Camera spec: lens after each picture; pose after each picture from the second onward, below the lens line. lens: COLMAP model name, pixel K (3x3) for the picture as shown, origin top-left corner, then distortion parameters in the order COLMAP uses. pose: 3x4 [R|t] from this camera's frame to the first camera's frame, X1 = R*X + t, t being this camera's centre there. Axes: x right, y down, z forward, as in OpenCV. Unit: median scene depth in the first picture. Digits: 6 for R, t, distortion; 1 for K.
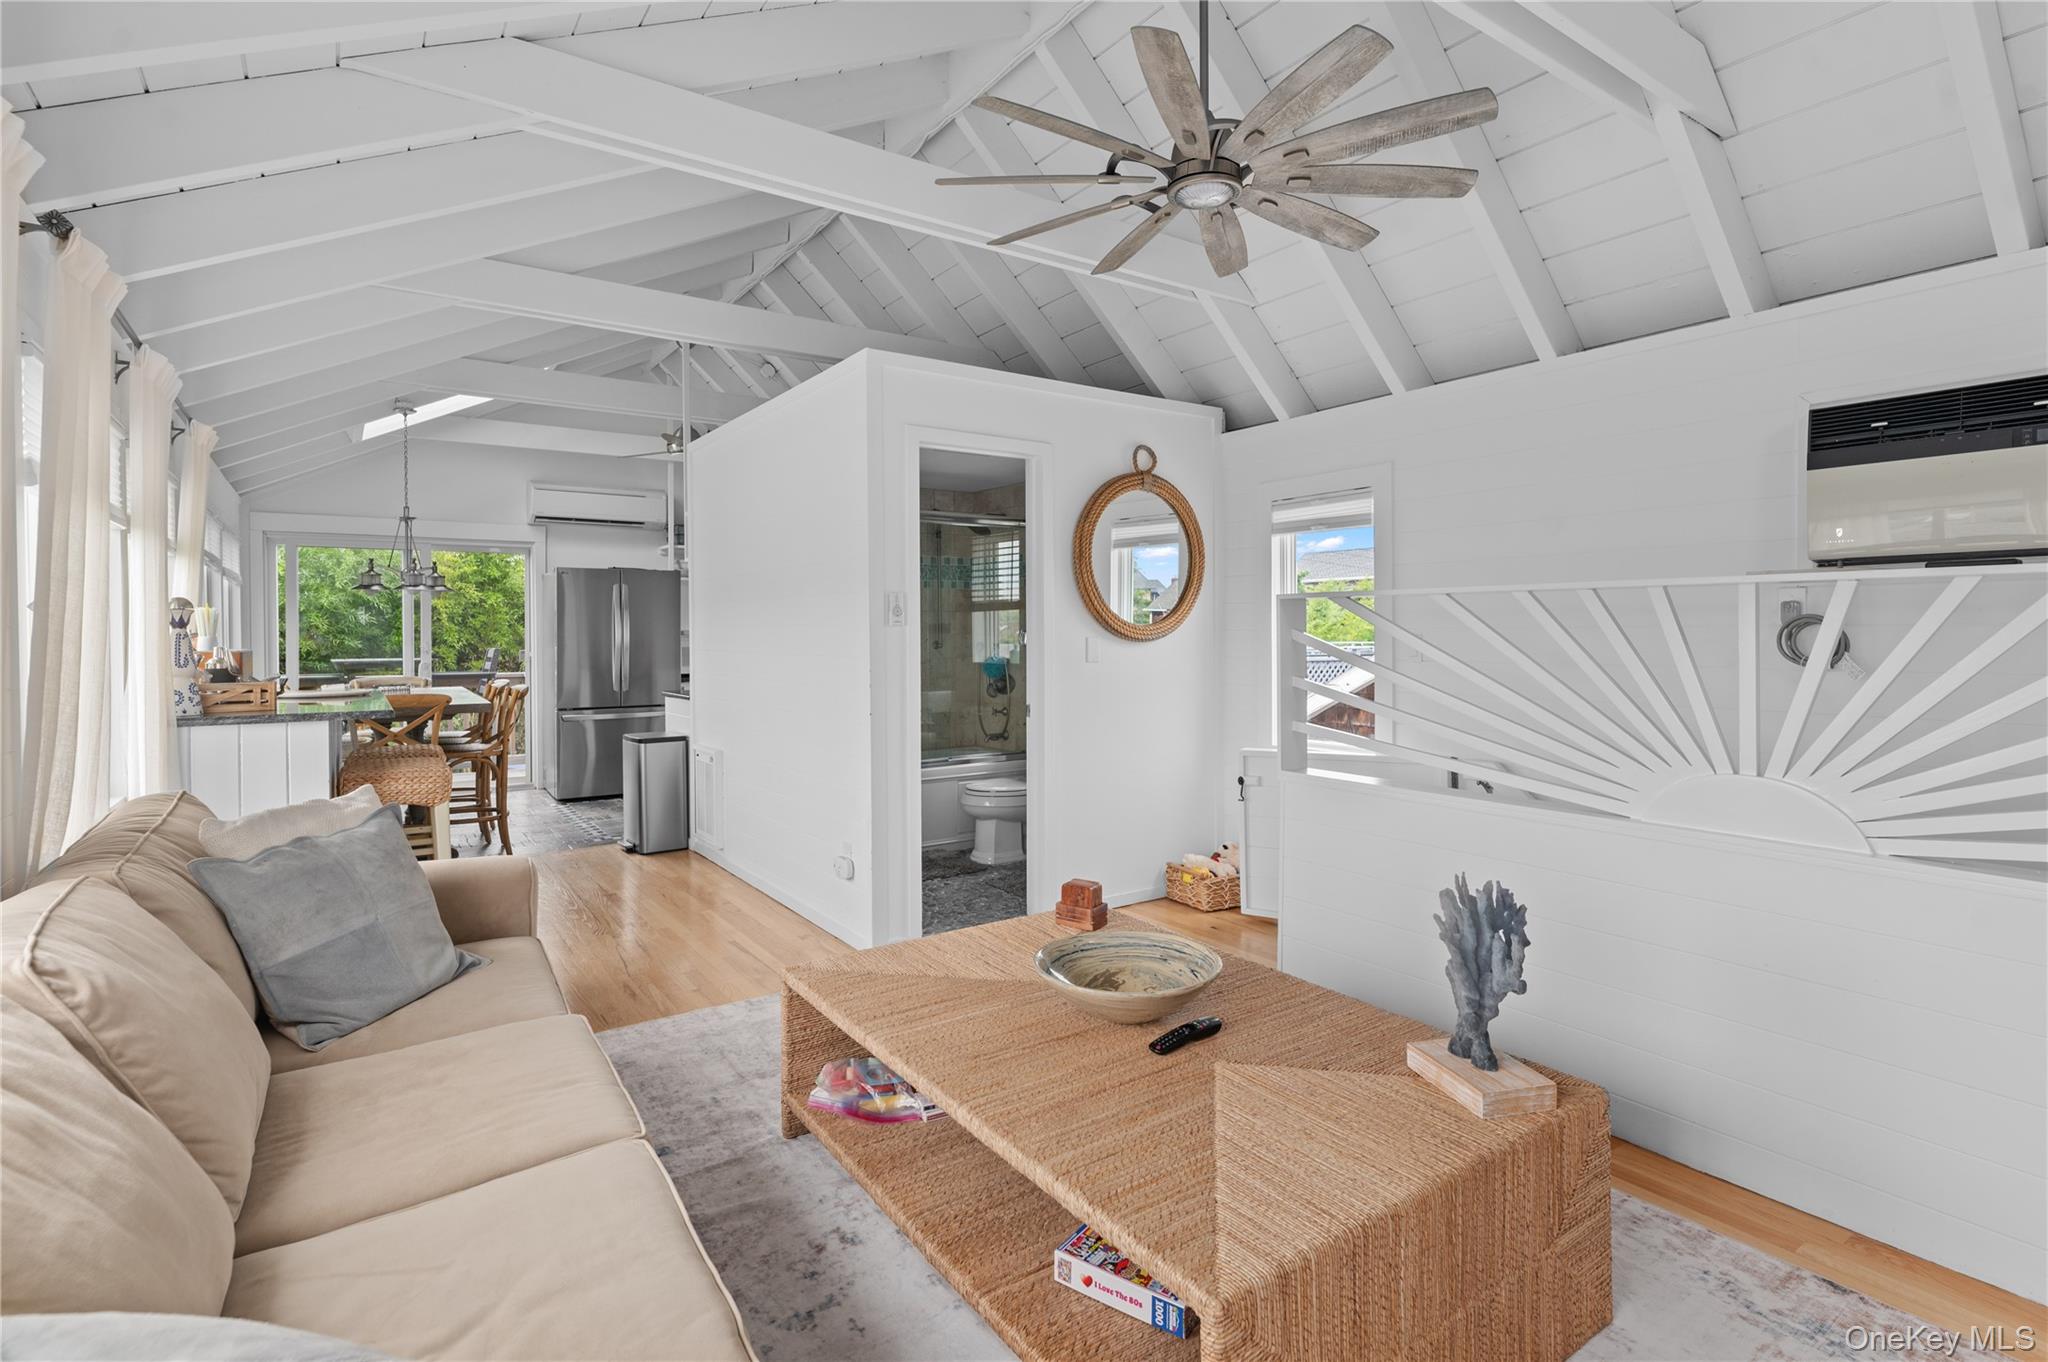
lens RADIAL K [[980.2, 0, 1021.5], [0, 980.2, 668.4], [0, 0, 1]] dist [-0.001743, -0.000040]
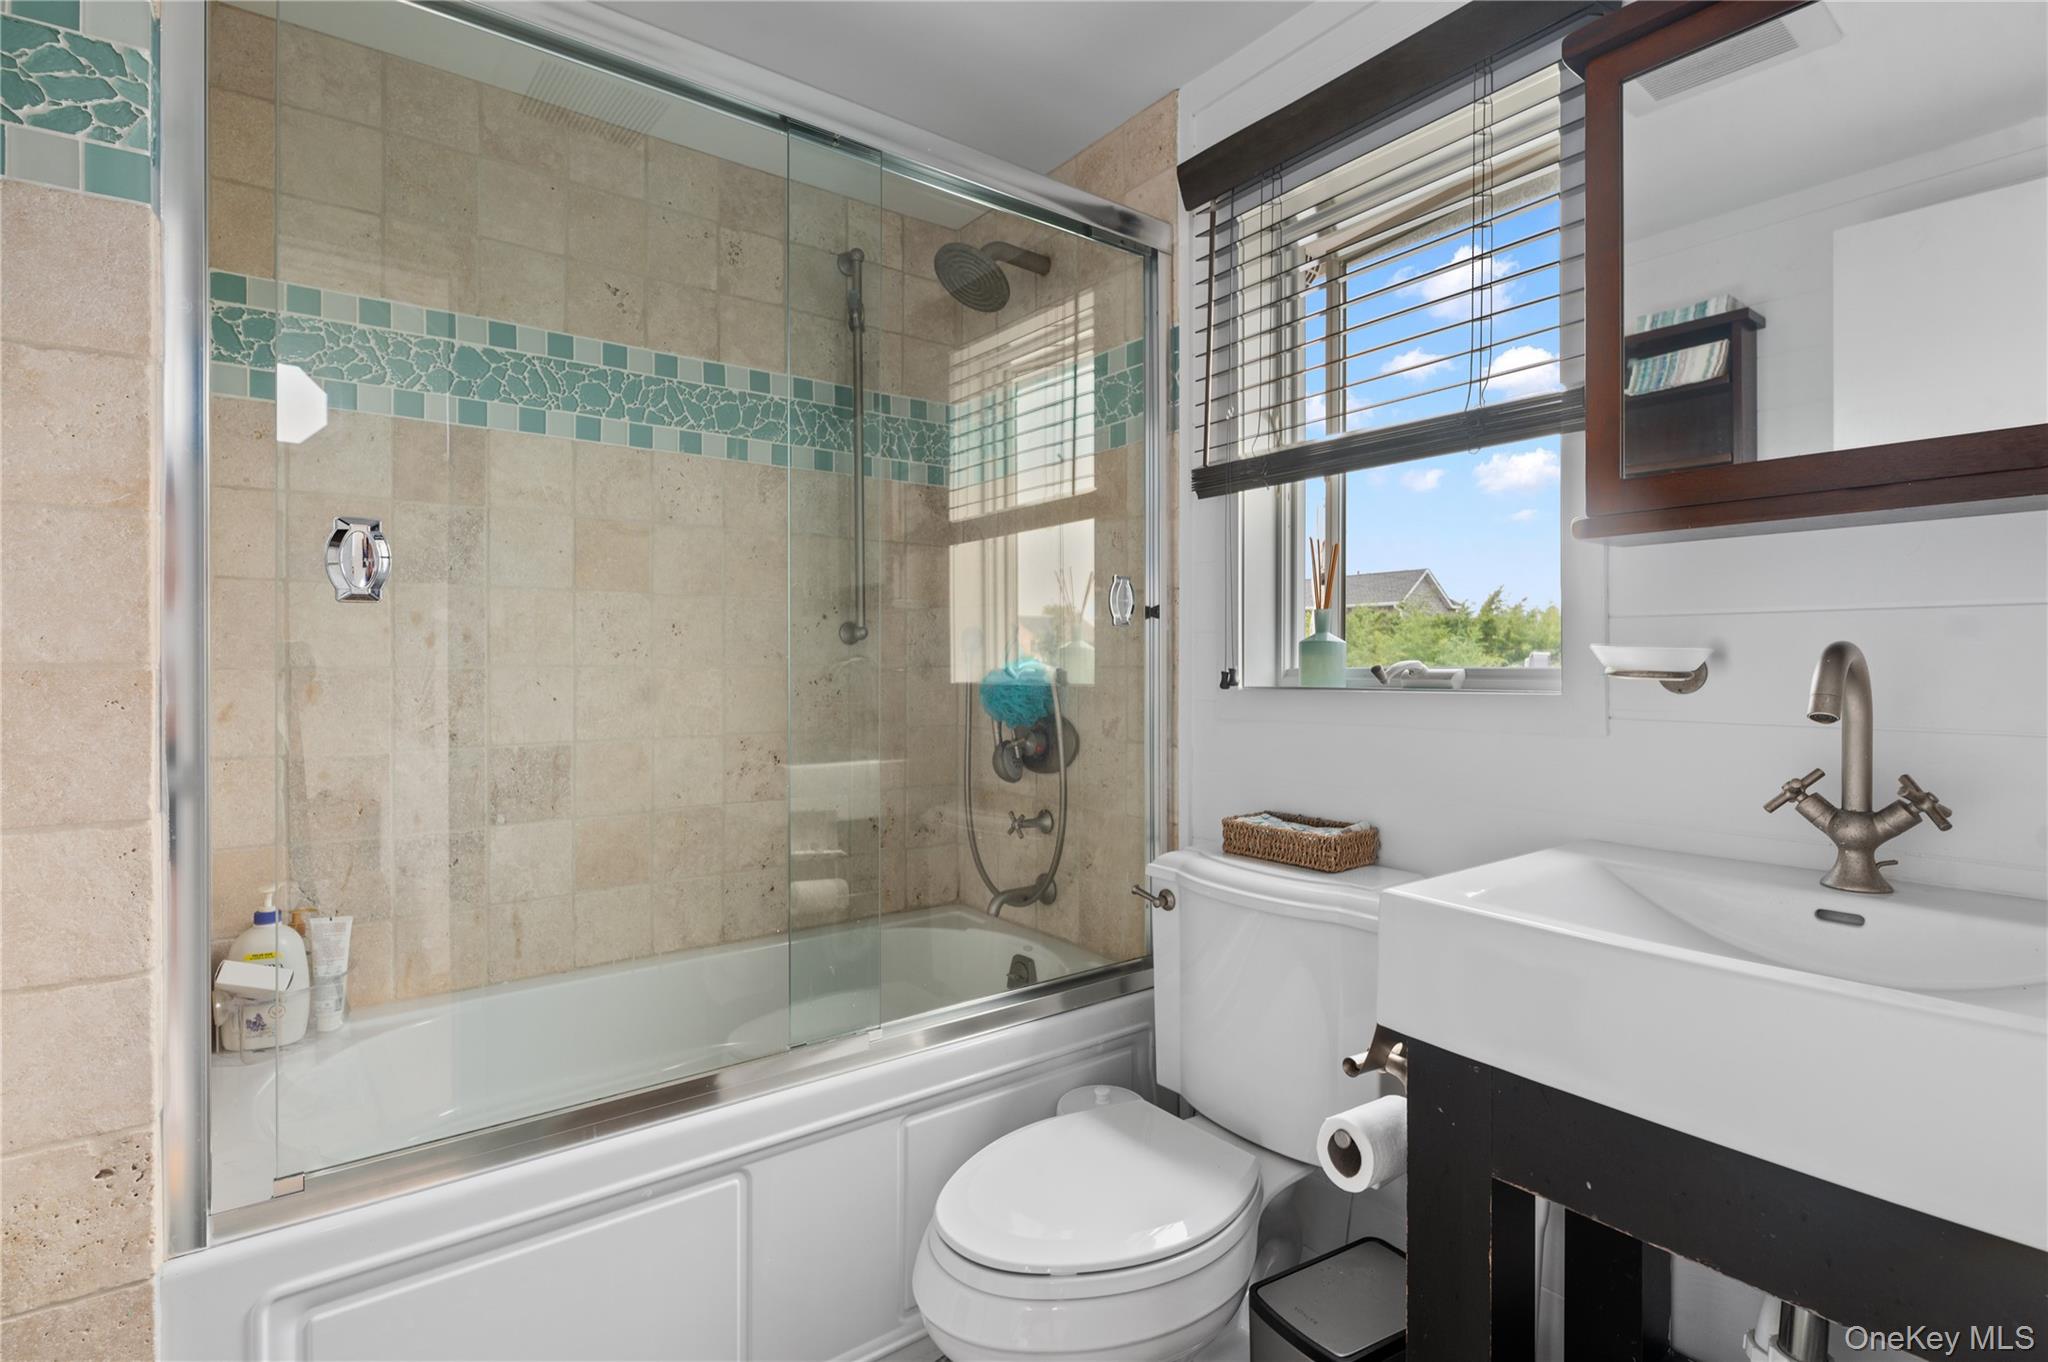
lens RADIAL K [[980.2, 0, 1030.5], [0, 980.2, 675.1], [0, 0, 1]] dist [-0.001743, -0.000040]
pose [[0.999091, -0.005607, 0.042254, -0.035828], [0.006777, 0.999596, -0.027602, 0.001489], [-0.042083, 0.027863, 0.998726, 0.634648]]
